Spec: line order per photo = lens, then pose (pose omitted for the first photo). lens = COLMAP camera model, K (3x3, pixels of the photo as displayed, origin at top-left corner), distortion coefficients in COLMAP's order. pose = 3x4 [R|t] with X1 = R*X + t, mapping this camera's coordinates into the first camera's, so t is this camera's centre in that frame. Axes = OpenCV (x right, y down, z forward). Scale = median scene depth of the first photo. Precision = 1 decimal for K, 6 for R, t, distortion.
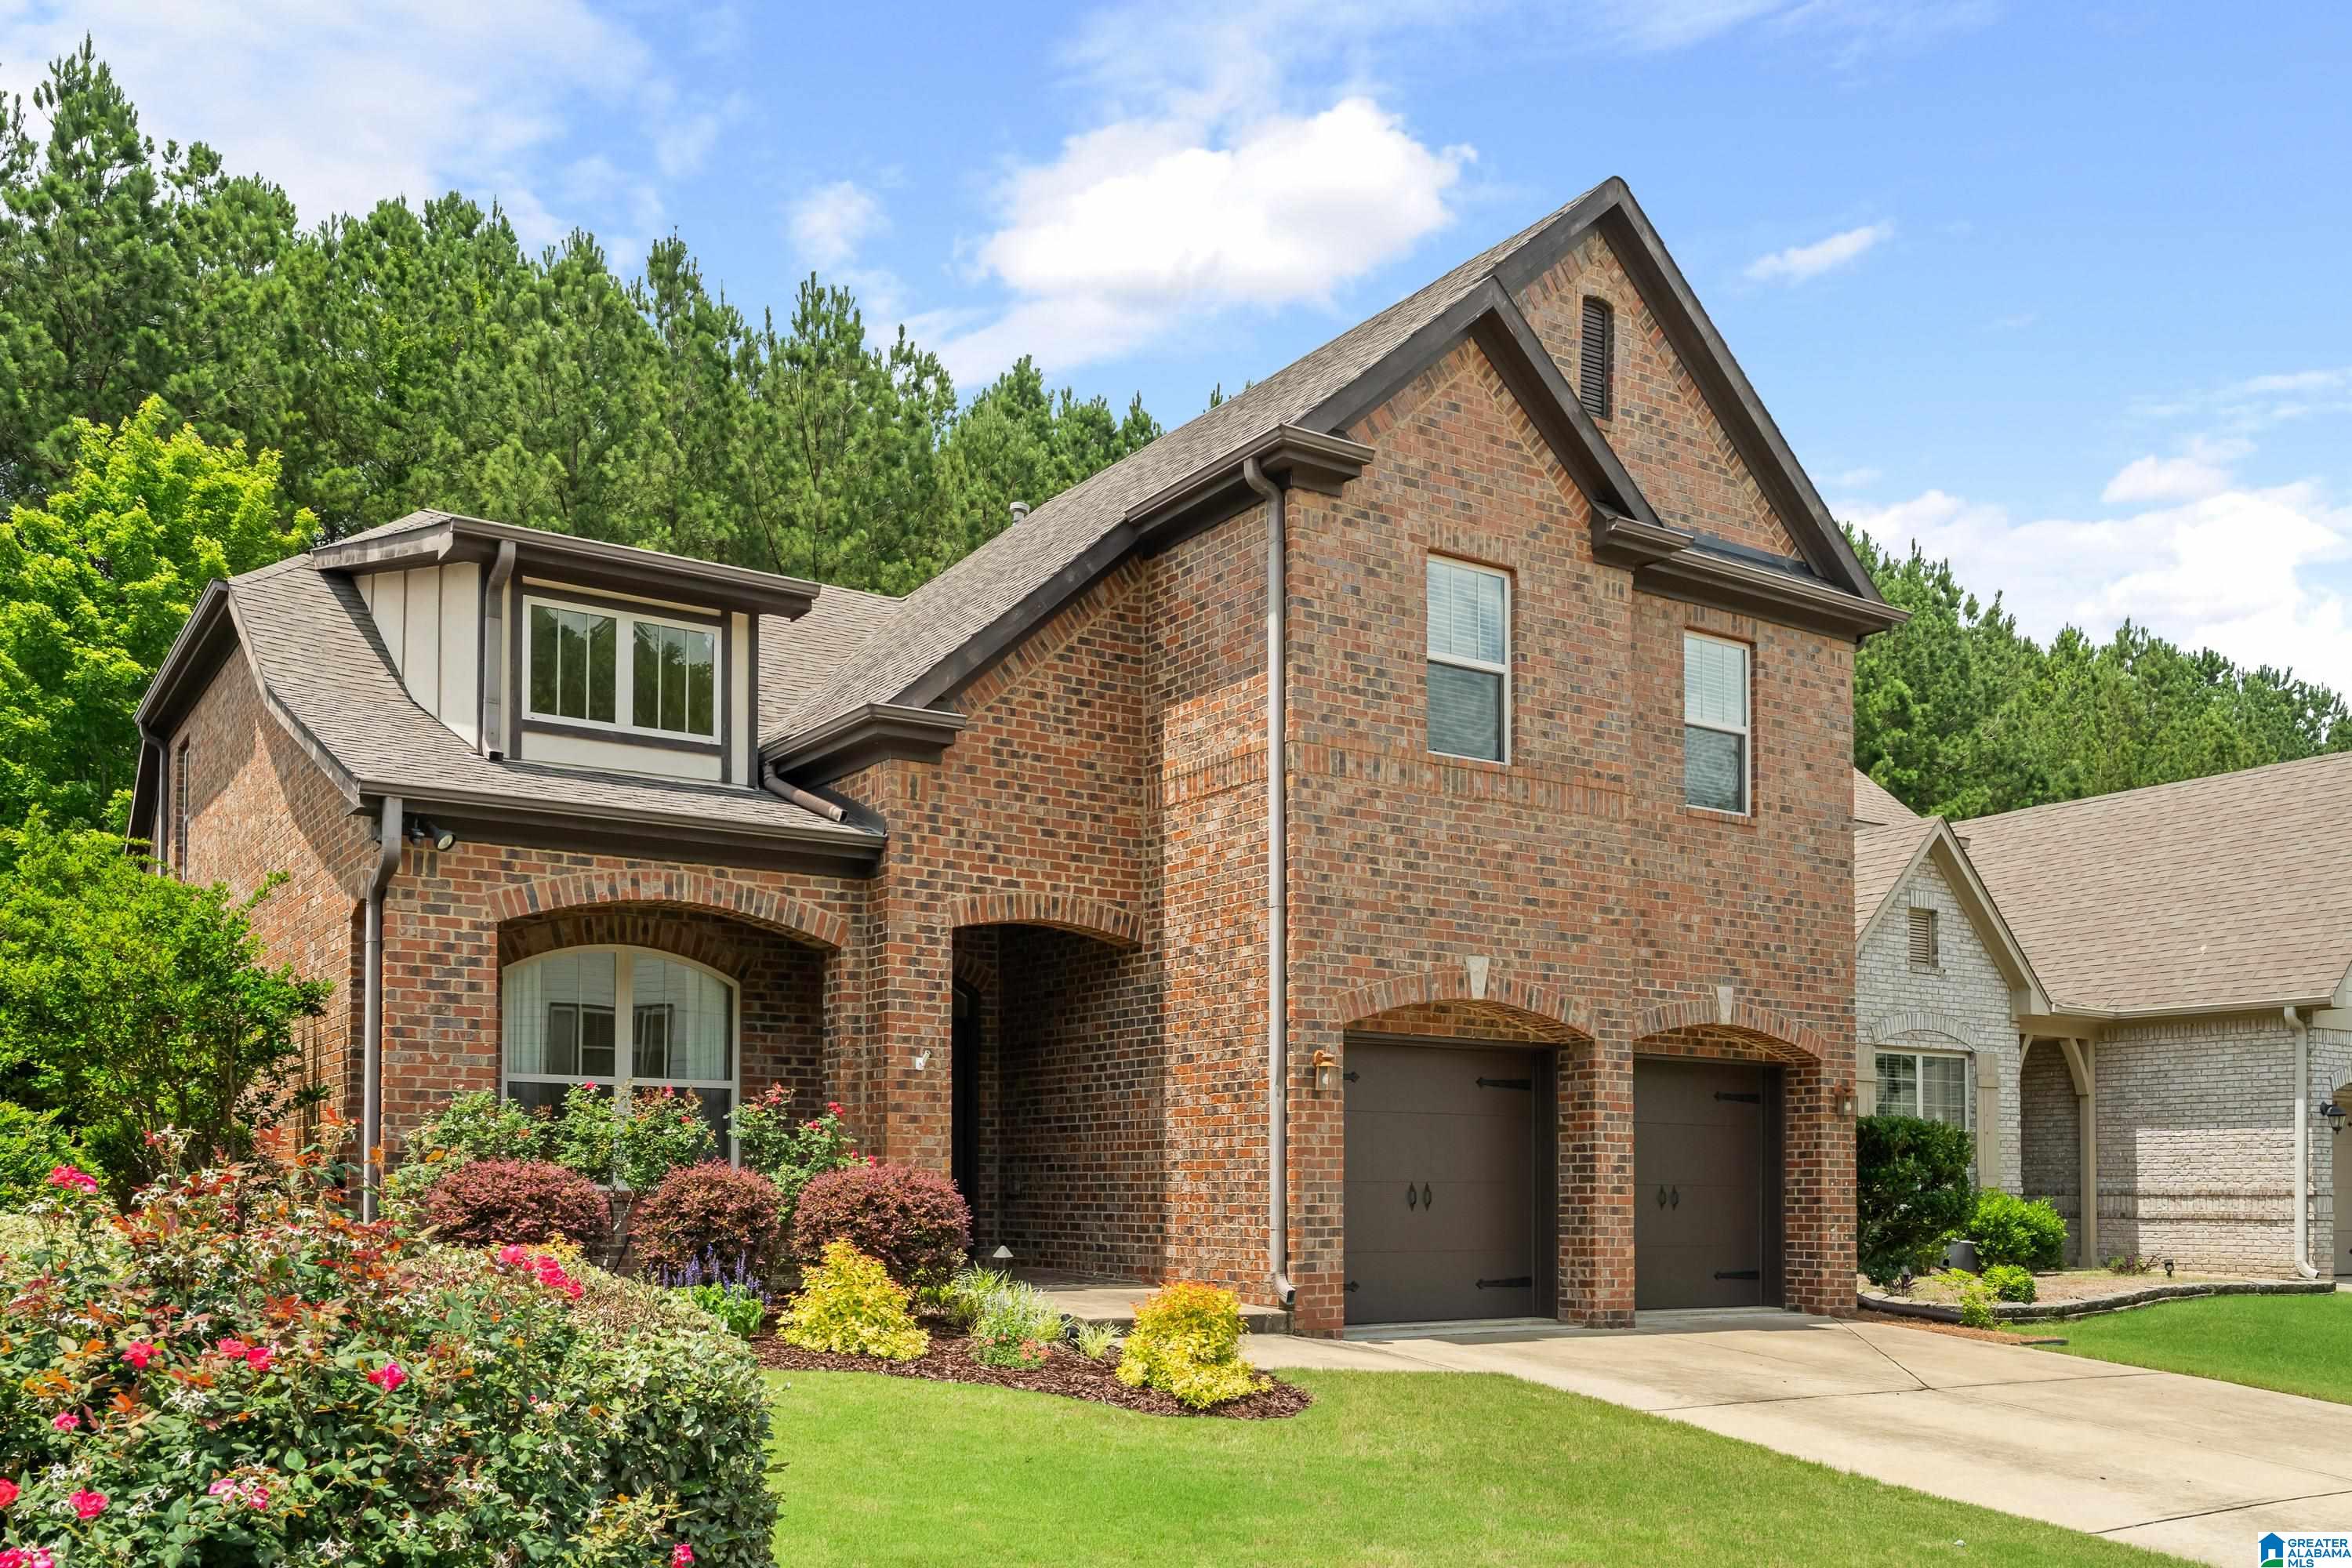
lens RADIAL K [[1933.6, 0, 1163.0], [0, 1933.6, 908.3], [0, 0, 1]] dist [-0.006861, -0.003658]
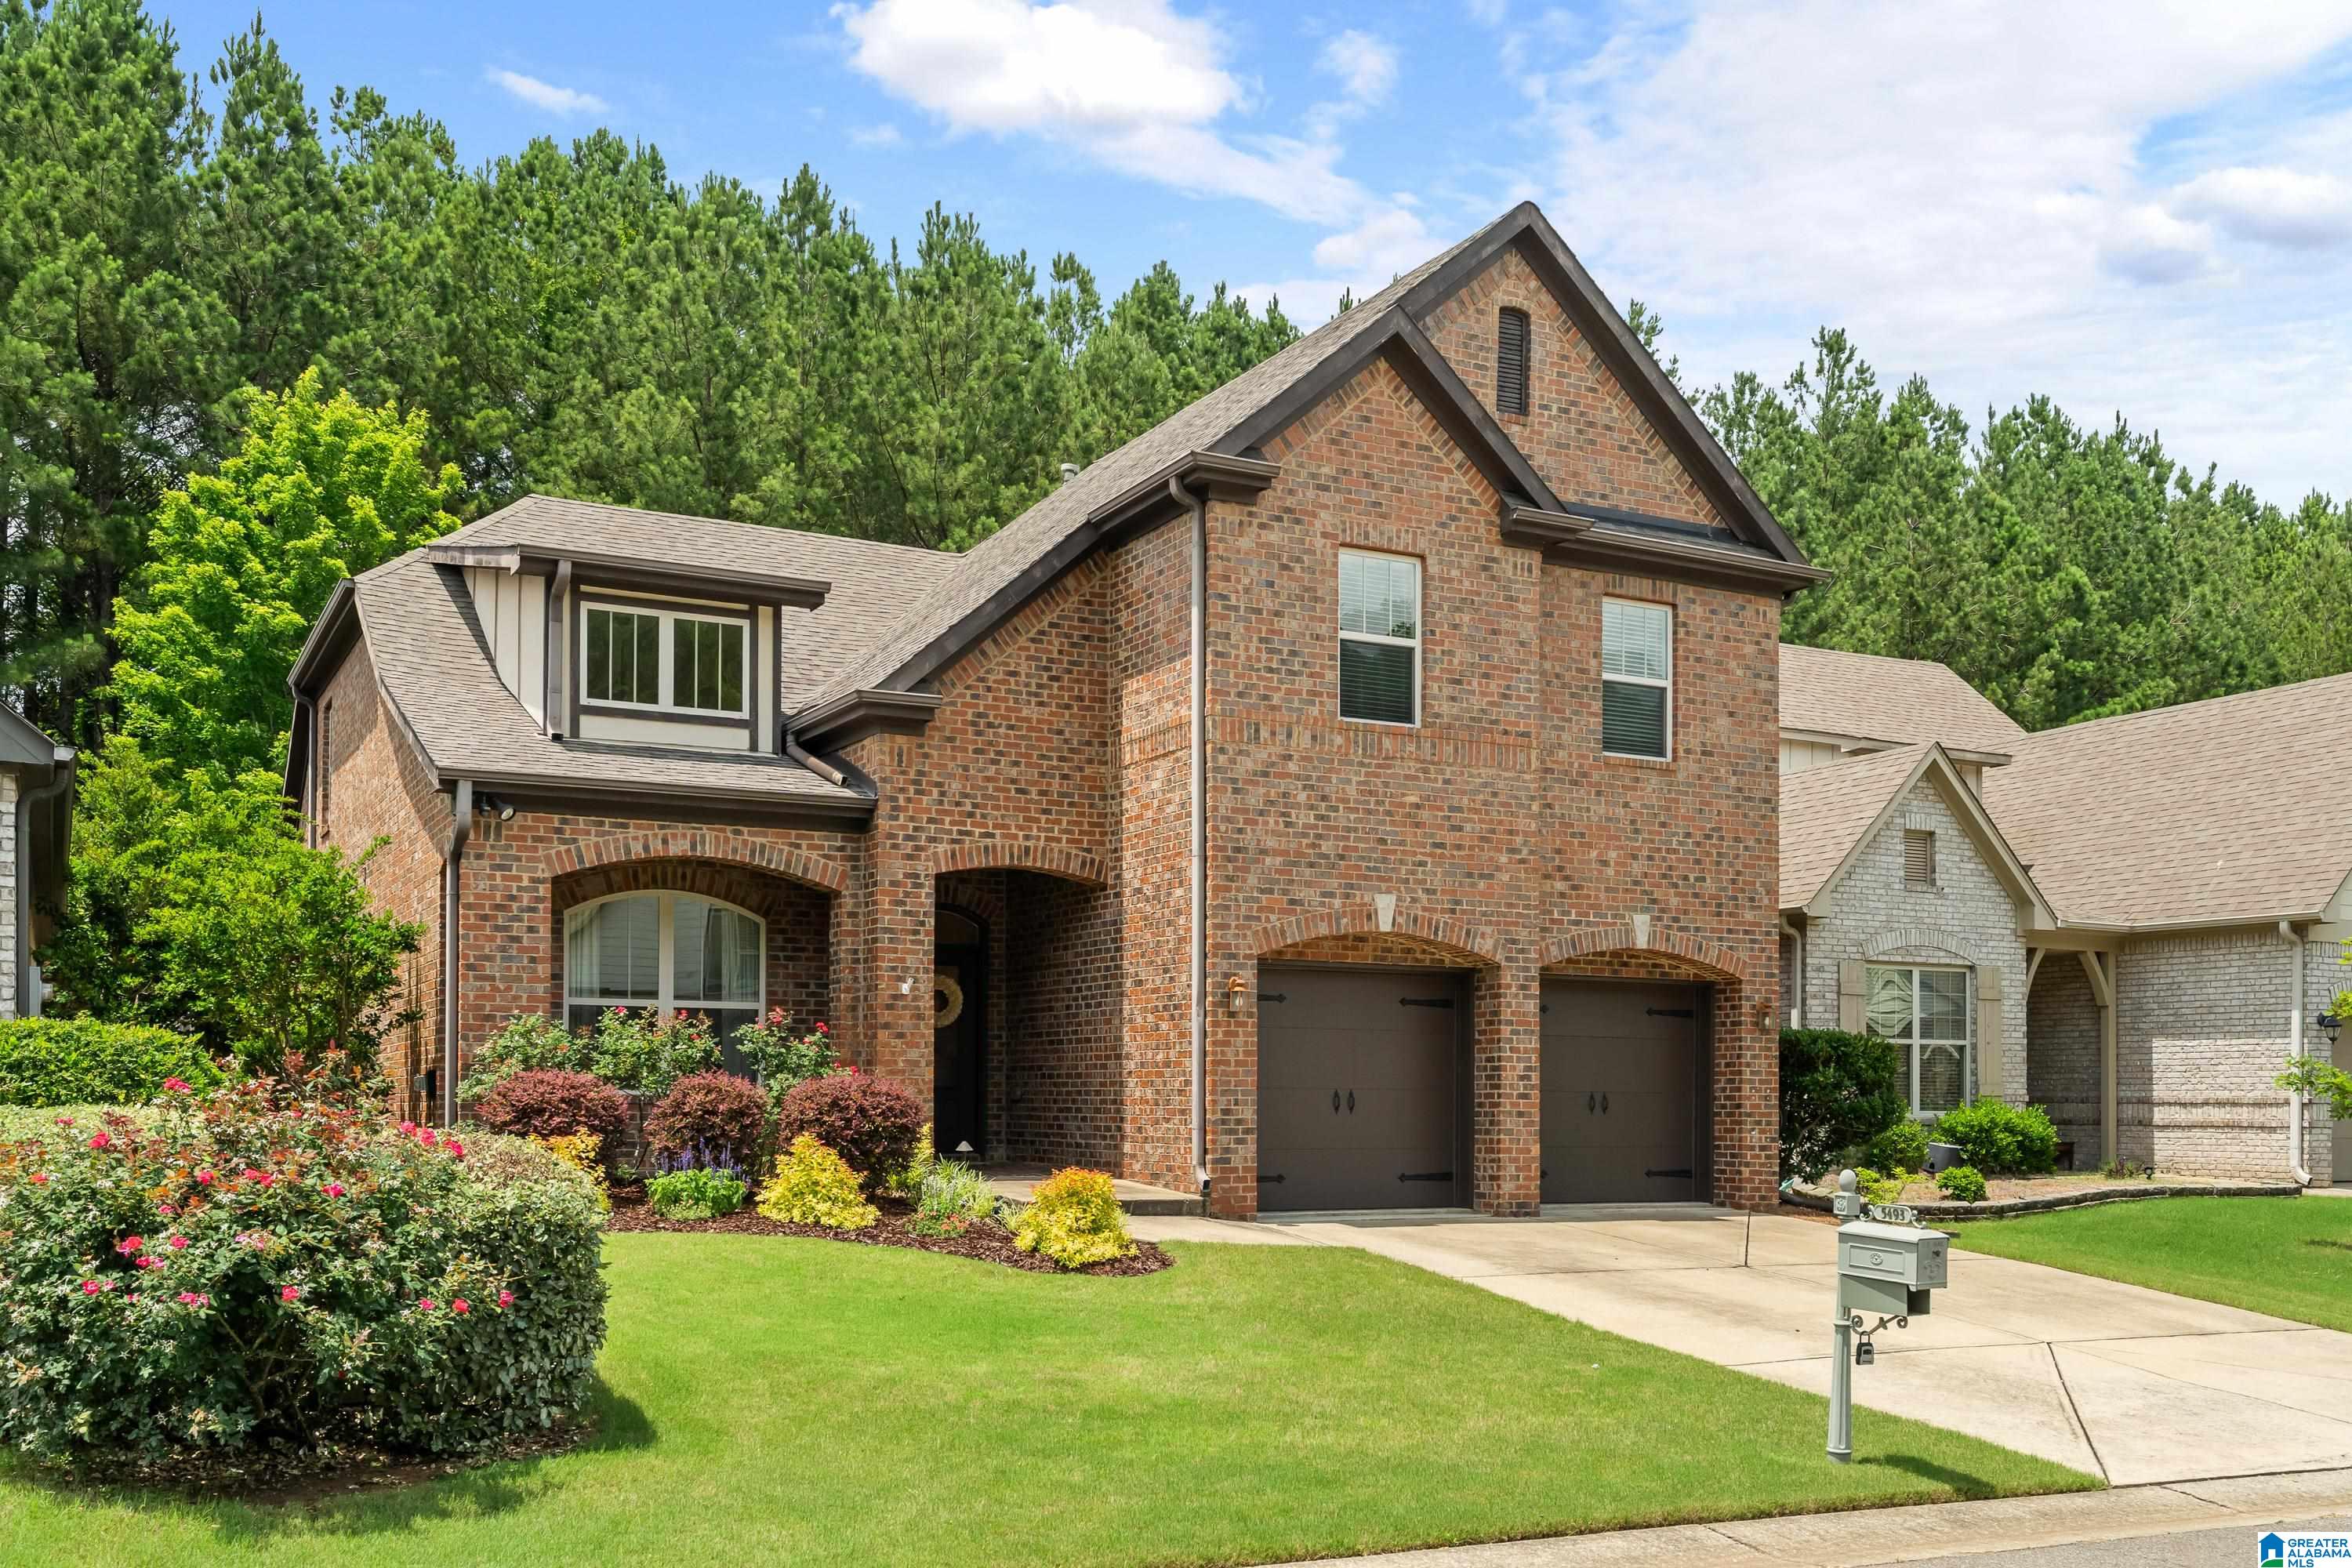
lens RADIAL K [[2005.2, 0, 1178.9], [0, 2005.2, 784.1], [0, 0, 1]] dist [-0.004548, -0.015065]
pose [[0.996407, -0.011365, -0.083923, 0.124619], [0.010479, 0.999885, -0.010987, -0.025780], [0.084039, 0.010068, 0.996412, -0.185567]]
